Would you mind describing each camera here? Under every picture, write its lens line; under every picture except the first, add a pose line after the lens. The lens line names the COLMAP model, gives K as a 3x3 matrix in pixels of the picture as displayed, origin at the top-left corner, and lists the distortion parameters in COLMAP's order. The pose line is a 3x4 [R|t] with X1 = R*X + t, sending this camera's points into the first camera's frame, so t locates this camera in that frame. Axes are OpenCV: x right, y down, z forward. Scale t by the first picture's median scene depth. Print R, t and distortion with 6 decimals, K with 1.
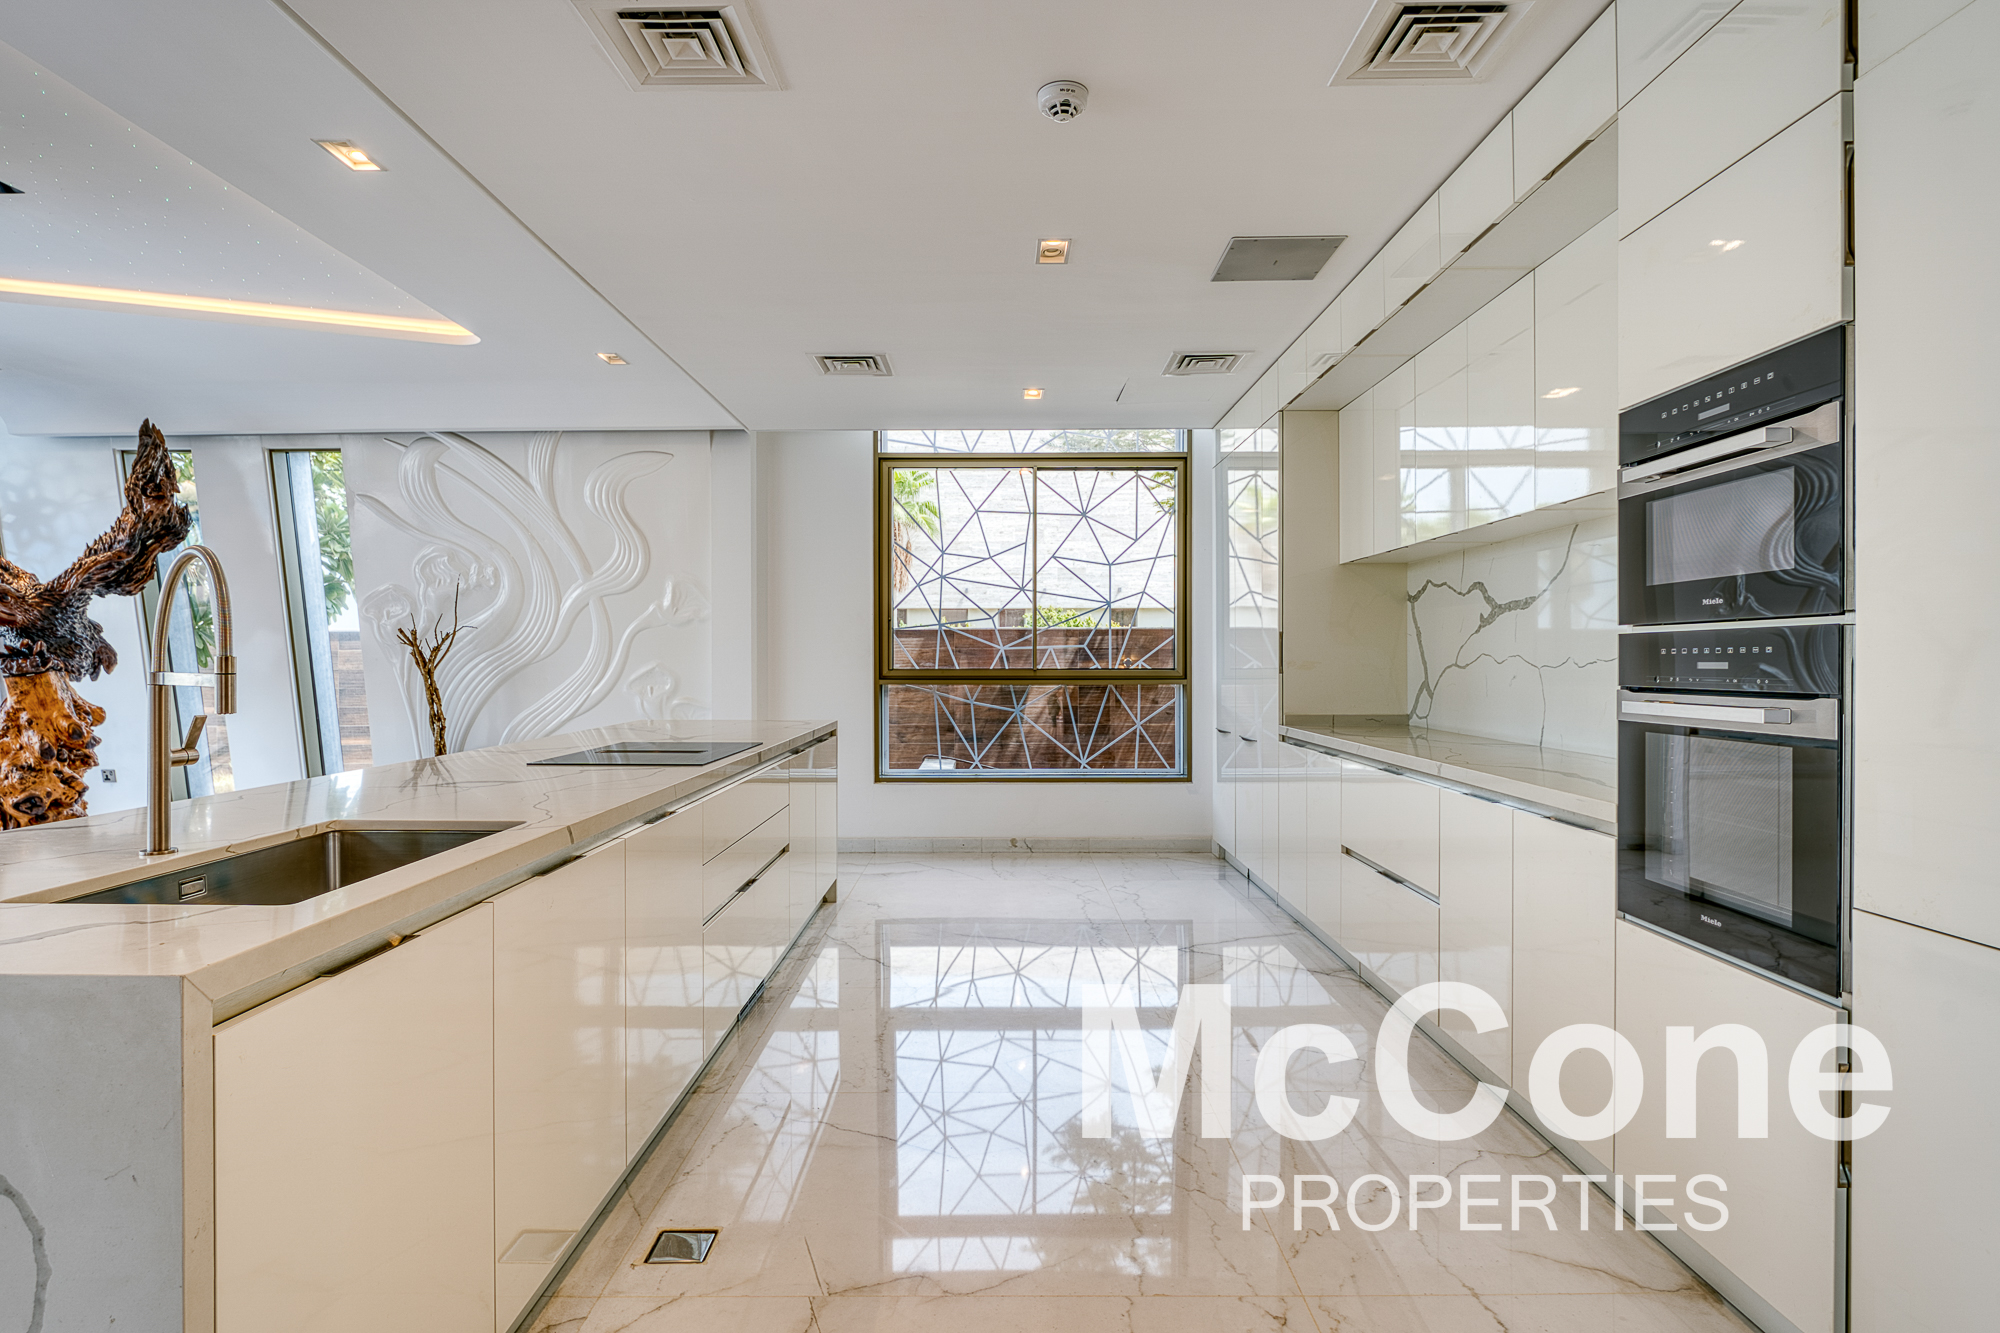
lens RADIAL K [[1031.6, 0, 997.2], [0, 1031.6, 661.2], [0, 0, 1]] dist [-0.006044, -0.000355]
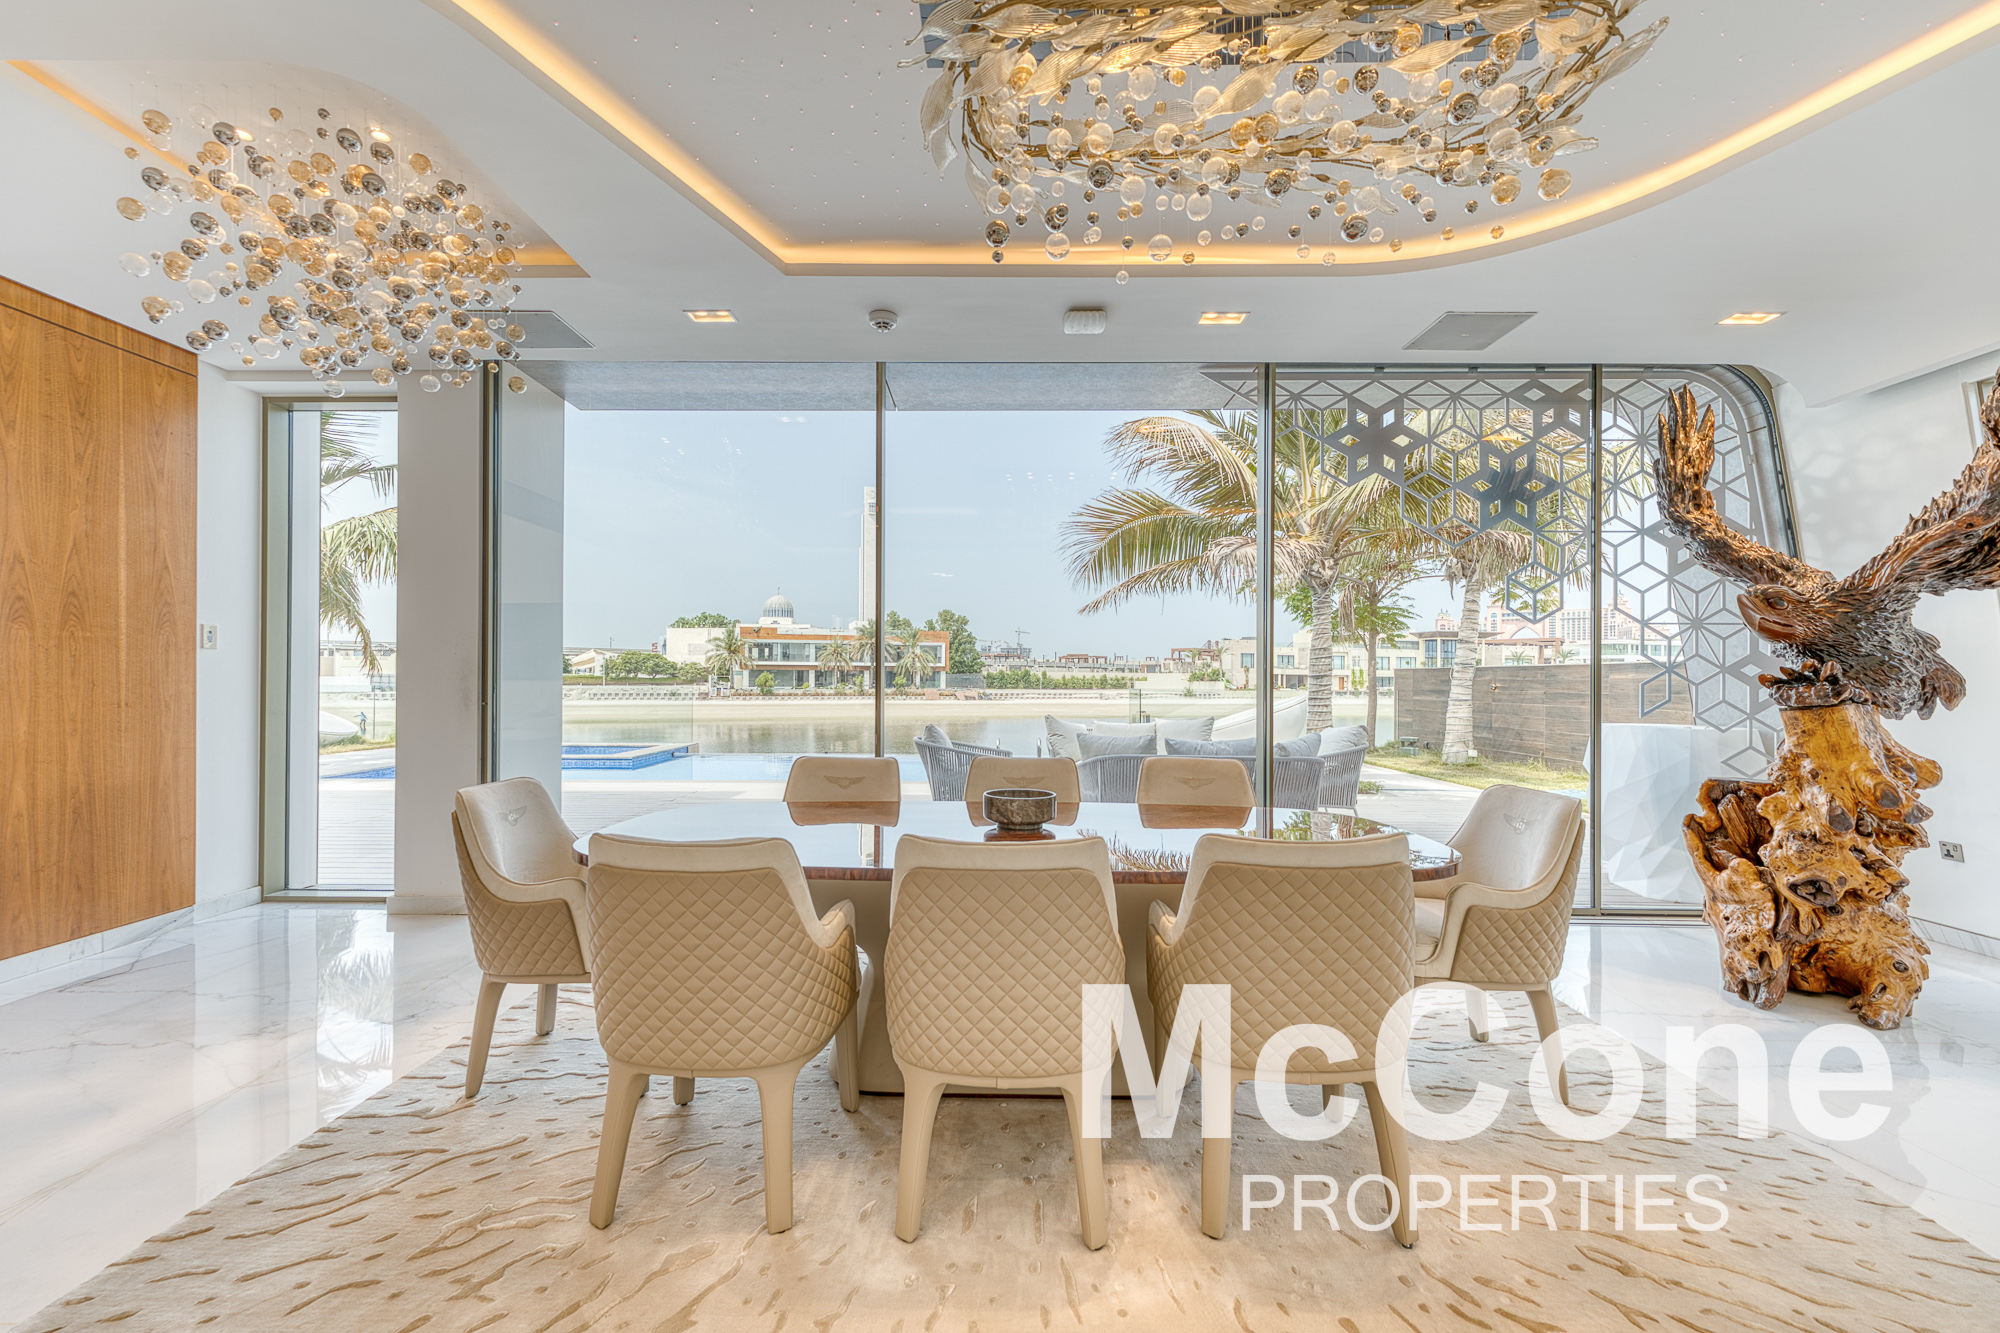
lens RADIAL K [[812.9, 0, 980.8], [0, 812.9, 673.0], [0, 0, 1]] dist [0.014242, -0.002334]
pose [[-0.017908, -0.001033, -0.999839, -0.347022], [-0.011598, 0.999932, -0.000825, -0.004266], [0.999772, 0.011582, -0.017919, 0.414848]]
